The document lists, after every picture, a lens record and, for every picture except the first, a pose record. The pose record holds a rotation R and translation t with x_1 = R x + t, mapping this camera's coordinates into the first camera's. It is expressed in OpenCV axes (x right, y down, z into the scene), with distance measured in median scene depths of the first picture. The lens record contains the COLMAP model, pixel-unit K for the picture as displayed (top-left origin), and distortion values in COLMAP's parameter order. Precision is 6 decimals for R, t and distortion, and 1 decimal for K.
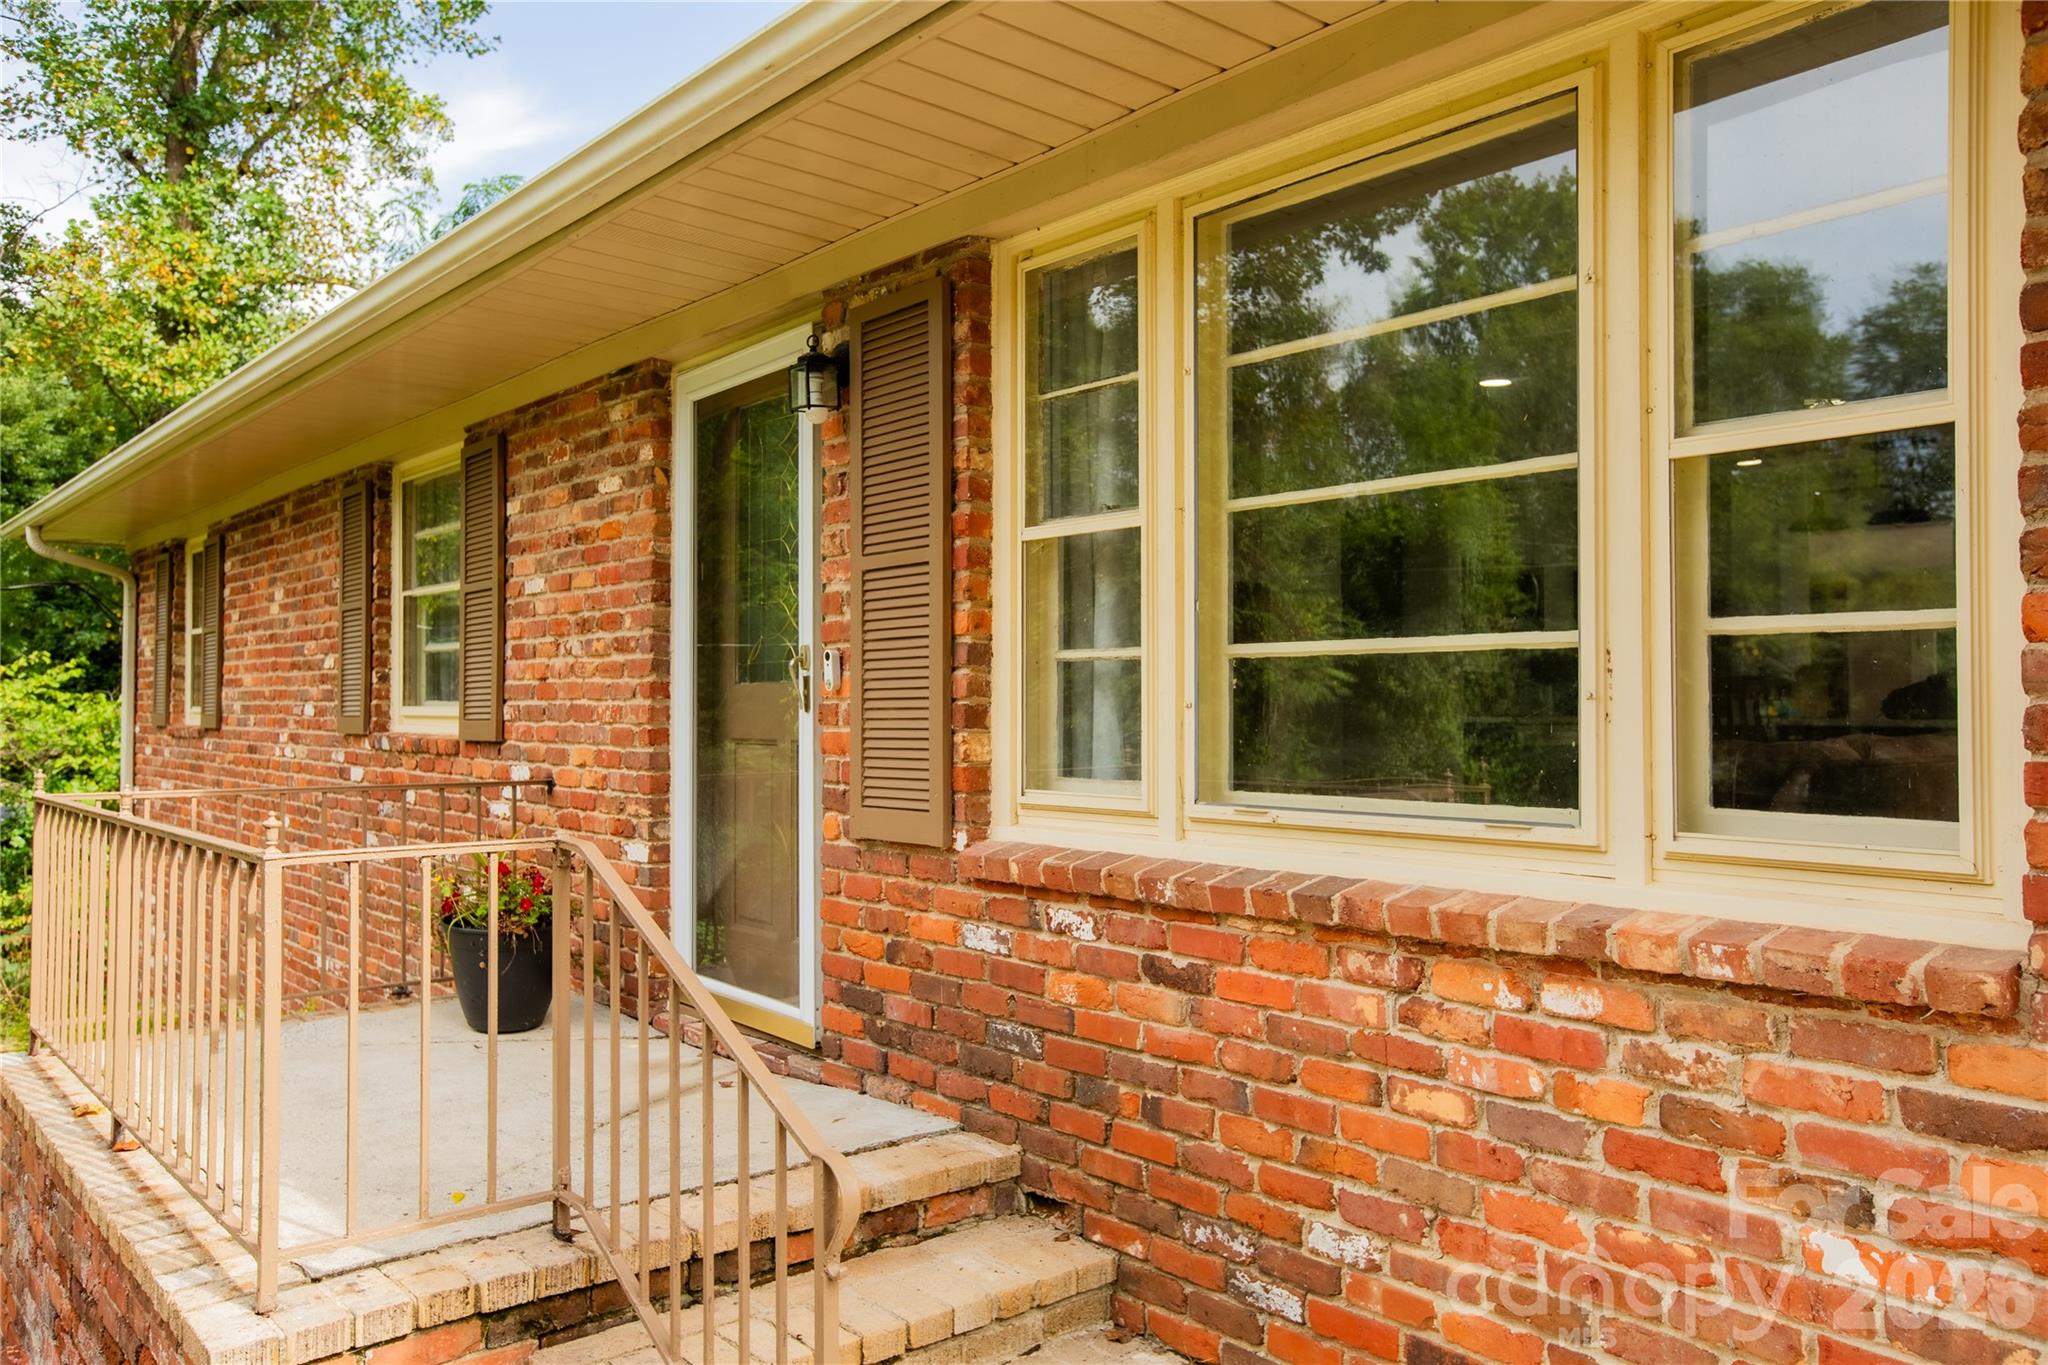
lens RADIAL K [[1528.9, 0, 1025.6], [0, 1528.9, 698.4], [0, 0, 1]] dist [-0.000194, 0.018421]
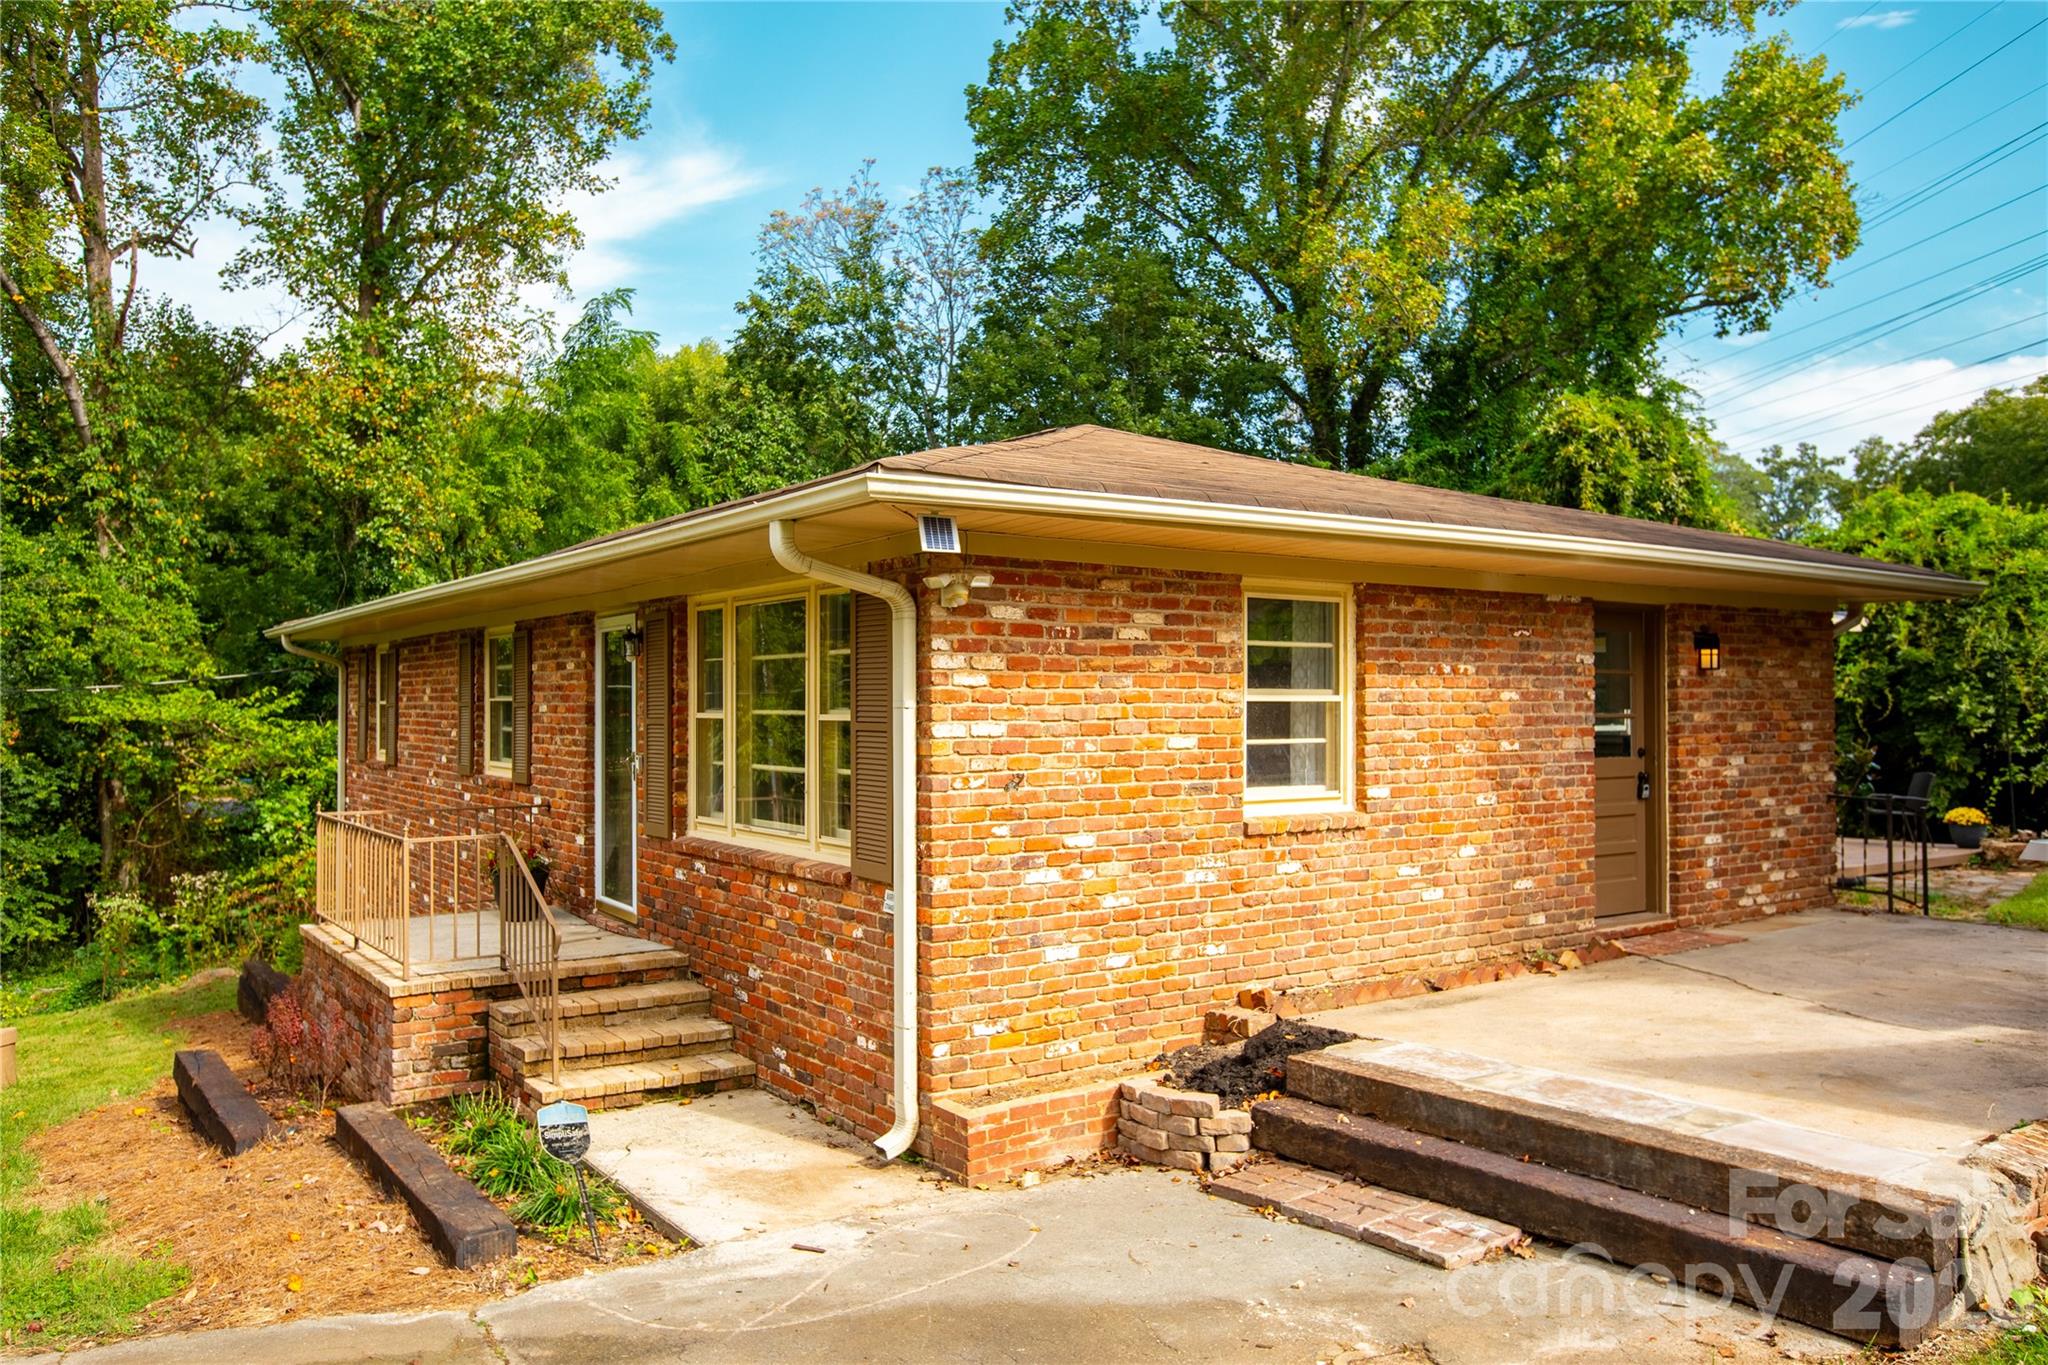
lens RADIAL K [[1516.2, 0, 1025.2], [0, 1516.2, 677.1], [0, 0, 1]] dist [-0.004317, -0.004293]
pose [[0.995632, -0.006065, -0.093167, 0.403263], [0.005282, 0.999949, -0.008651, -0.075825], [0.093215, 0.008121, 0.995613, -0.753762]]
